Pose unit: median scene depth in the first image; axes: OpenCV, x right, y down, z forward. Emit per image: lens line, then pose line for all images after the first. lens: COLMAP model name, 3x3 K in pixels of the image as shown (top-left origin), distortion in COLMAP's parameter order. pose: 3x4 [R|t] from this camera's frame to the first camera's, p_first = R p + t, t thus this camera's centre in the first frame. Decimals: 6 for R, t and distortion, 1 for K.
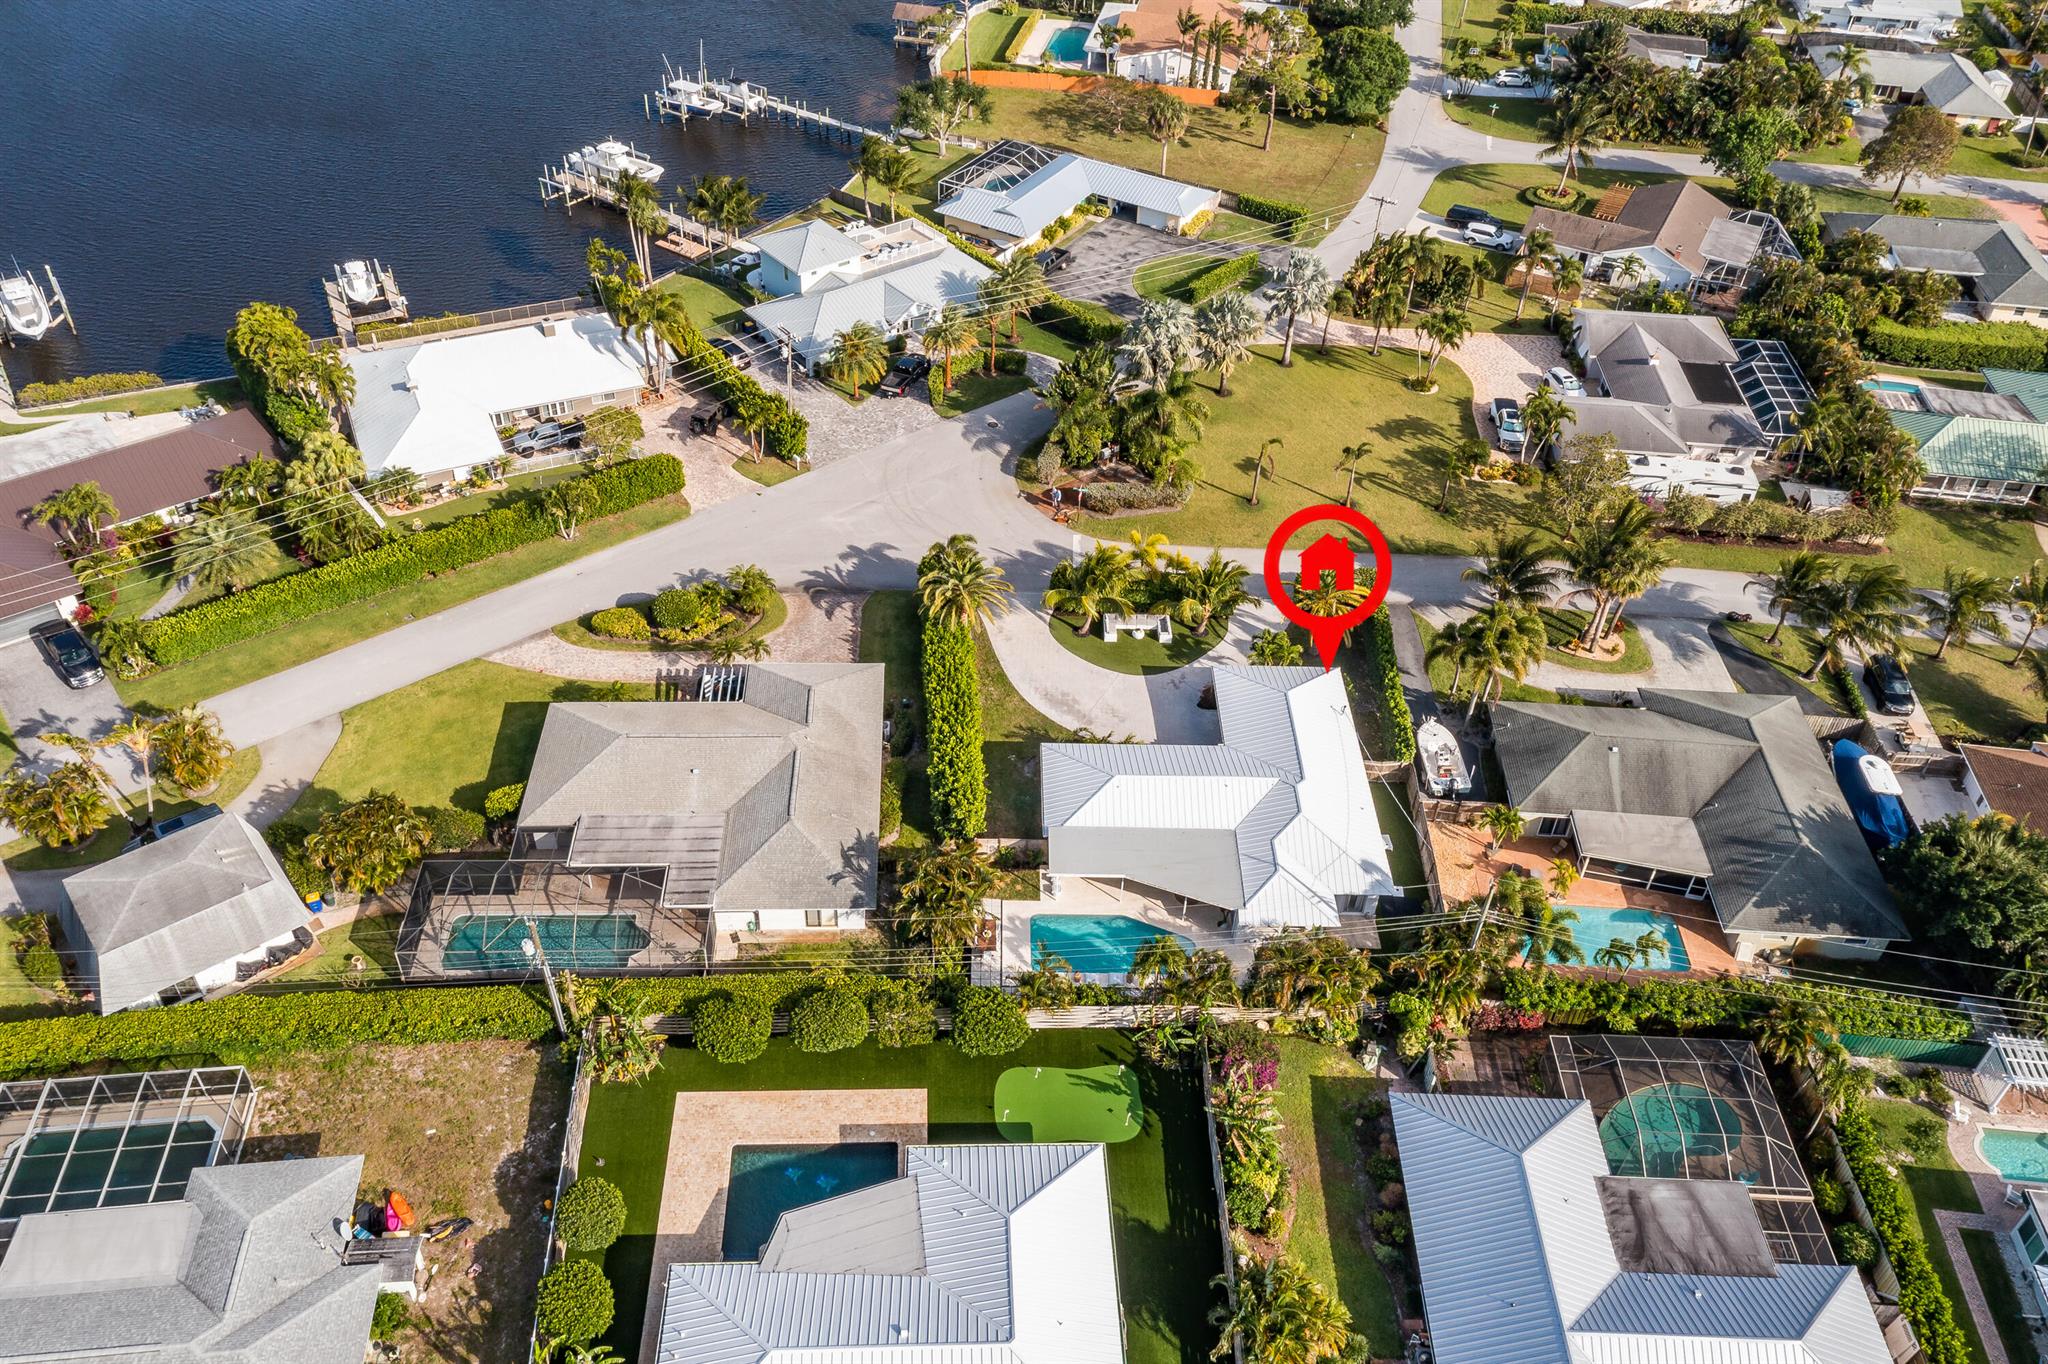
lens RADIAL K [[1574.9, 0, 1017.5], [0, 1574.9, 684.8], [0, 0, 1]] dist [0.000084, -0.005014]
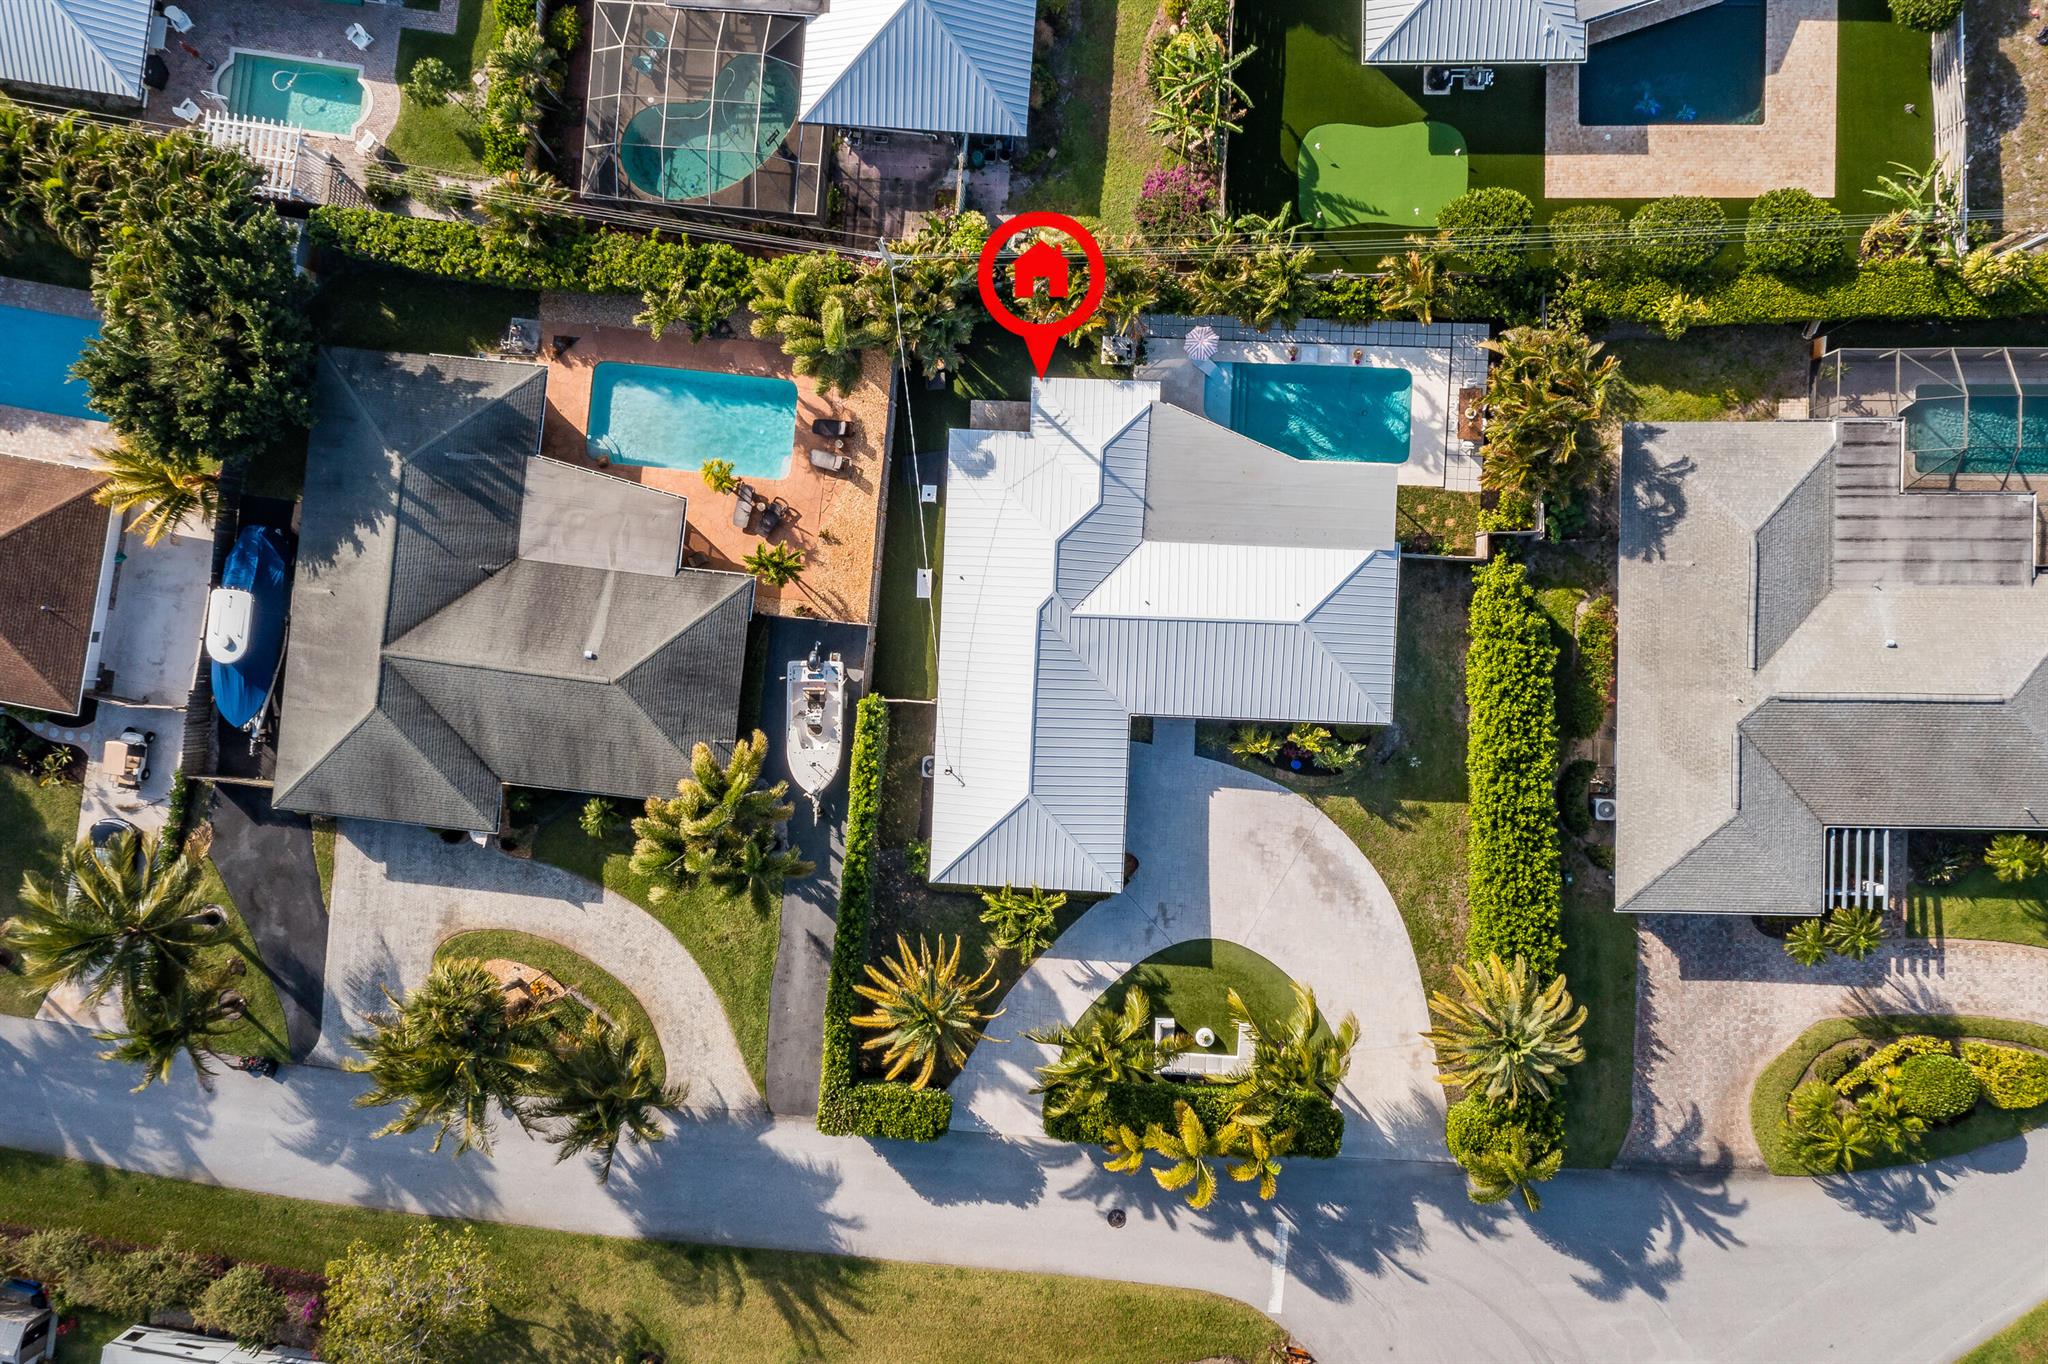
lens RADIAL K [[1574.9, 0, 1017.5], [0, 1574.9, 684.8], [0, 0, 1]] dist [0.000084, -0.005014]
pose [[-0.998733, -0.049352, 0.009837, 0.188913], [0.040092, -0.662183, 0.748269, -0.520318], [-0.030415, 0.747715, 0.663323, 0.565899]]
